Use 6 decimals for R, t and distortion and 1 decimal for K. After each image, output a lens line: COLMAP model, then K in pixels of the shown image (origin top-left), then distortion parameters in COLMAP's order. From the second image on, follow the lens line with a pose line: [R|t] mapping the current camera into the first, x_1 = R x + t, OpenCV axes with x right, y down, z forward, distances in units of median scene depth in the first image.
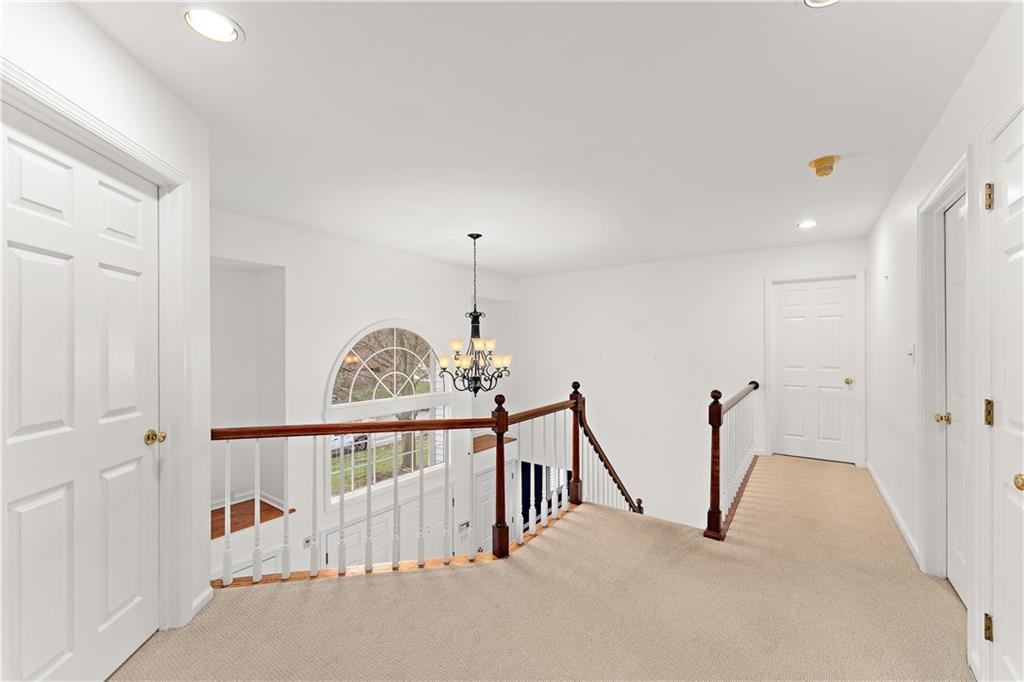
lens RADIAL K [[407.5, 0, 511.6], [0, 407.5, 345.7], [0, 0, 1]] dist [0.002020, 0.000119]
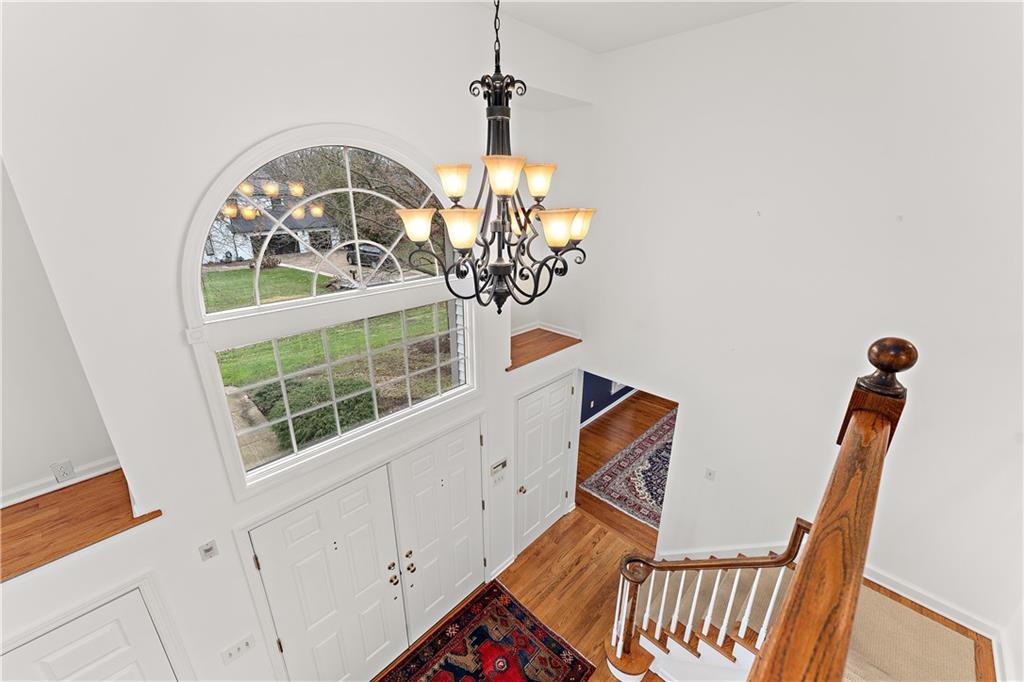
lens RADIAL K [[407.5, 0, 511.6], [0, 407.5, 345.7], [0, 0, 1]] dist [0.002020, 0.000119]
pose [[0.989380, 0.056173, -0.134061, -0.018569], [-0.005951, 0.937189, 0.348771, 0.010439], [0.145232, -0.344269, 0.927570, 0.602950]]
